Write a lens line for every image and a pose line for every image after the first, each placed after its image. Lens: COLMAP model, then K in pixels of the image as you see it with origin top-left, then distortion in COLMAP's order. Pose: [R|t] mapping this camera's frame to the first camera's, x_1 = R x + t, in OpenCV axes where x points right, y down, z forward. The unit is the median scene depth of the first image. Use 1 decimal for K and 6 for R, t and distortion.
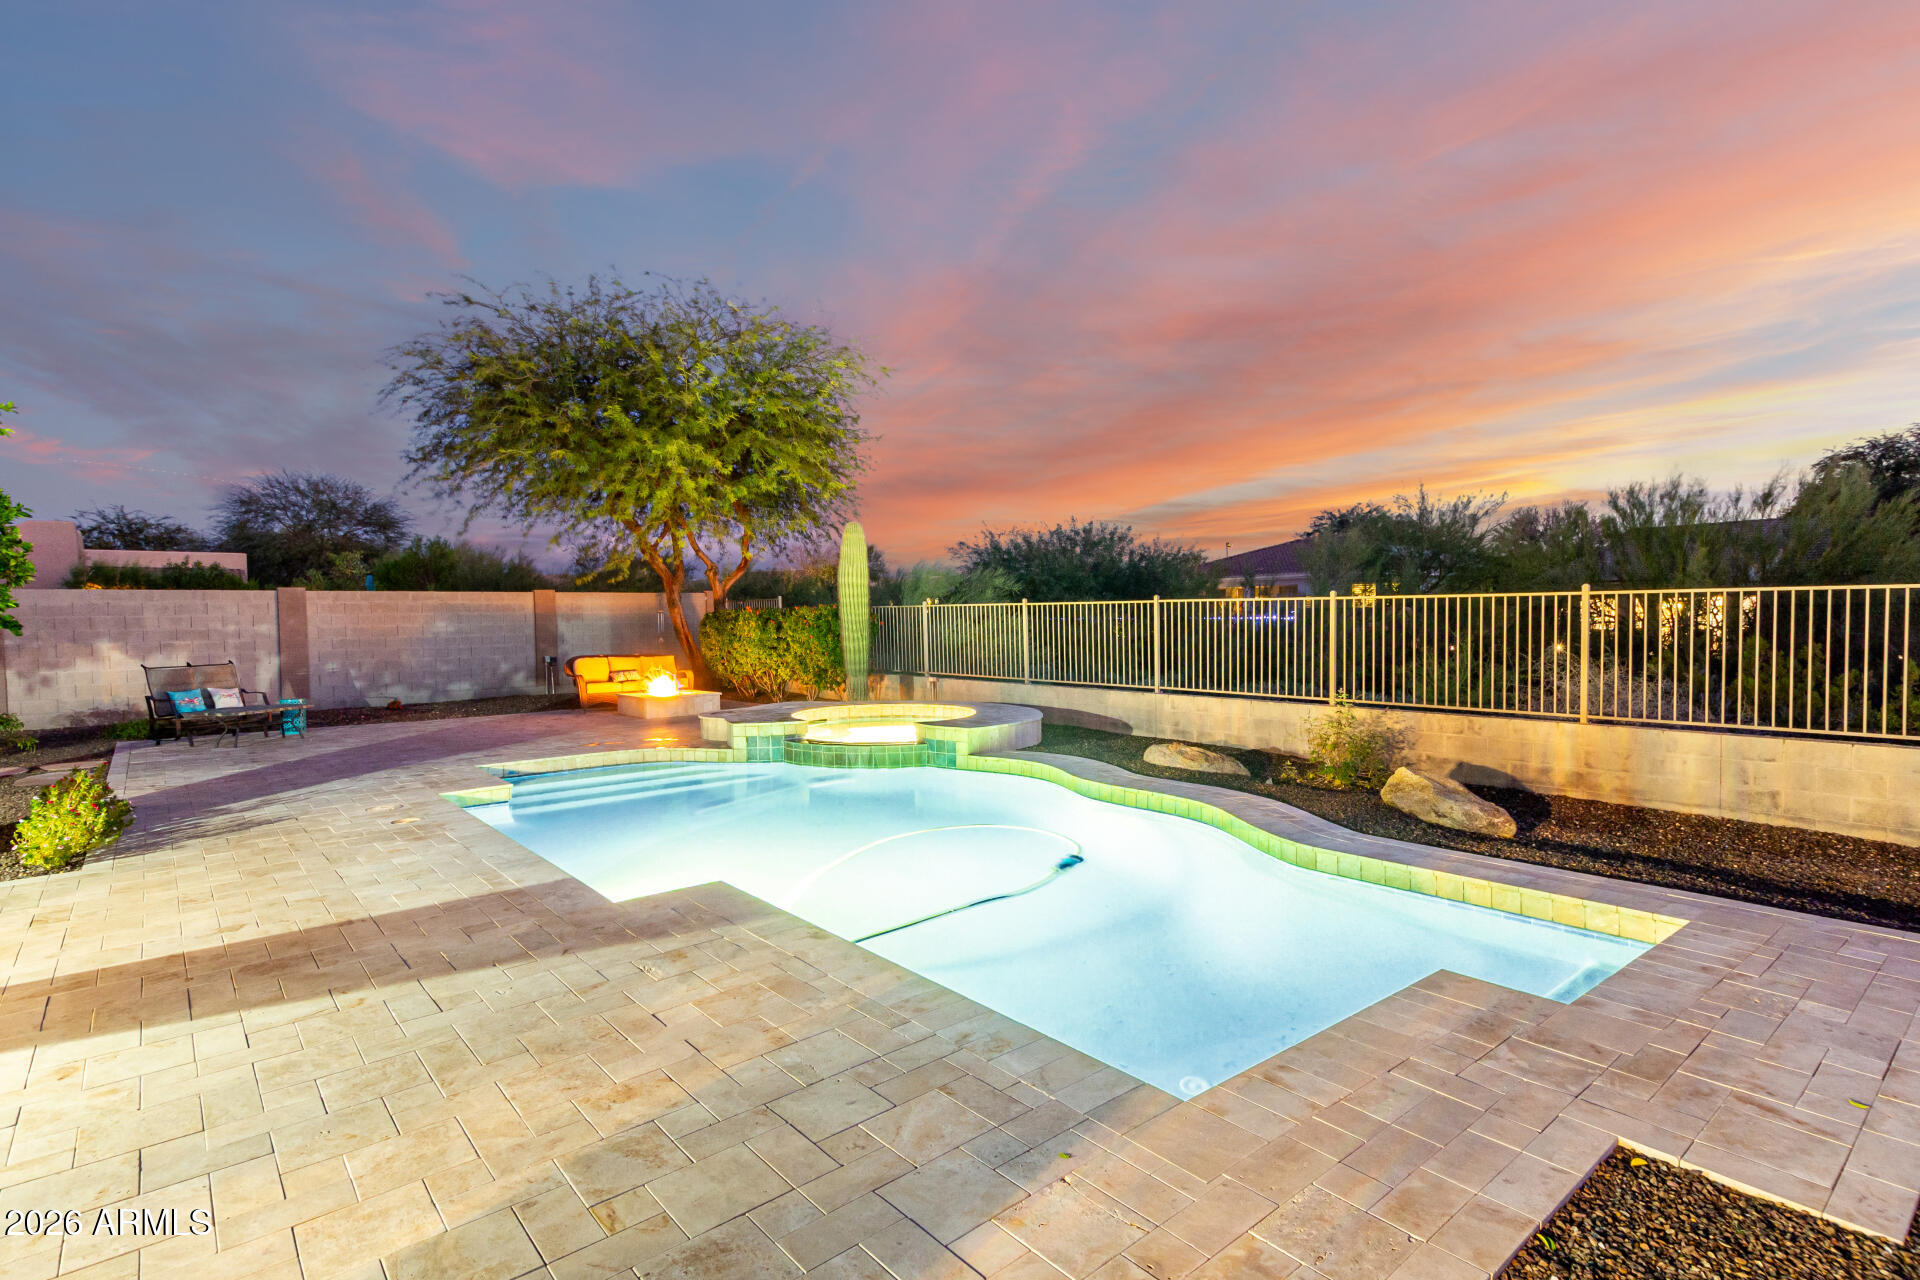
lens RADIAL K [[933.2, 0, 963.4], [0, 933.2, 612.3], [0, 0, 1]] dist [0.003076, 0.000329]
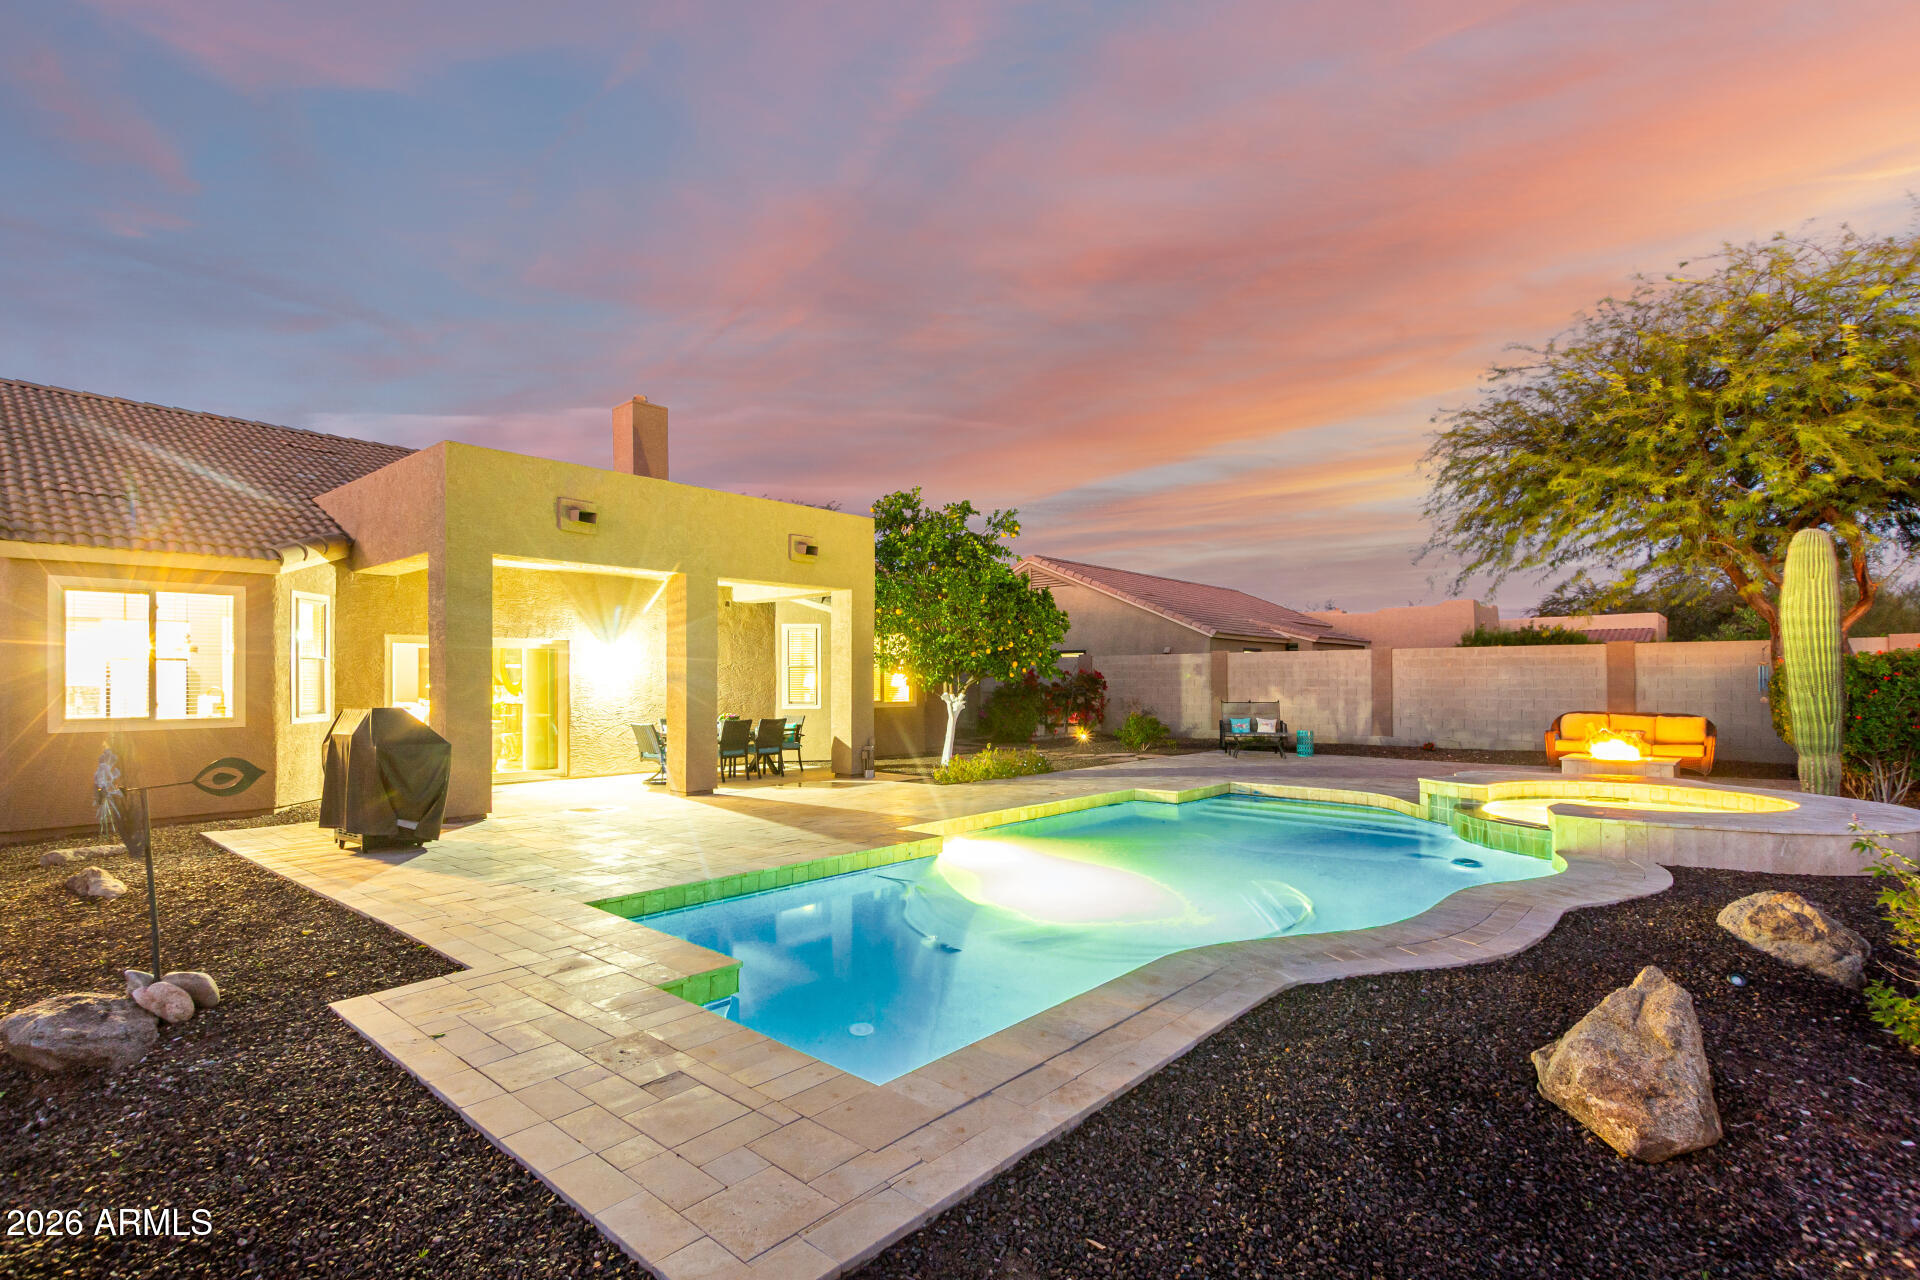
lens RADIAL K [[905.6, 0, 956.5], [0, 905.6, 648.9], [0, 0, 1]] dist [0.000719, 0.000153]
pose [[0.112328, -0.025870, -0.993334, 0.413506], [0.001315, 0.999664, -0.025886, 0.007248], [0.993670, 0.001601, 0.112324, 0.288398]]
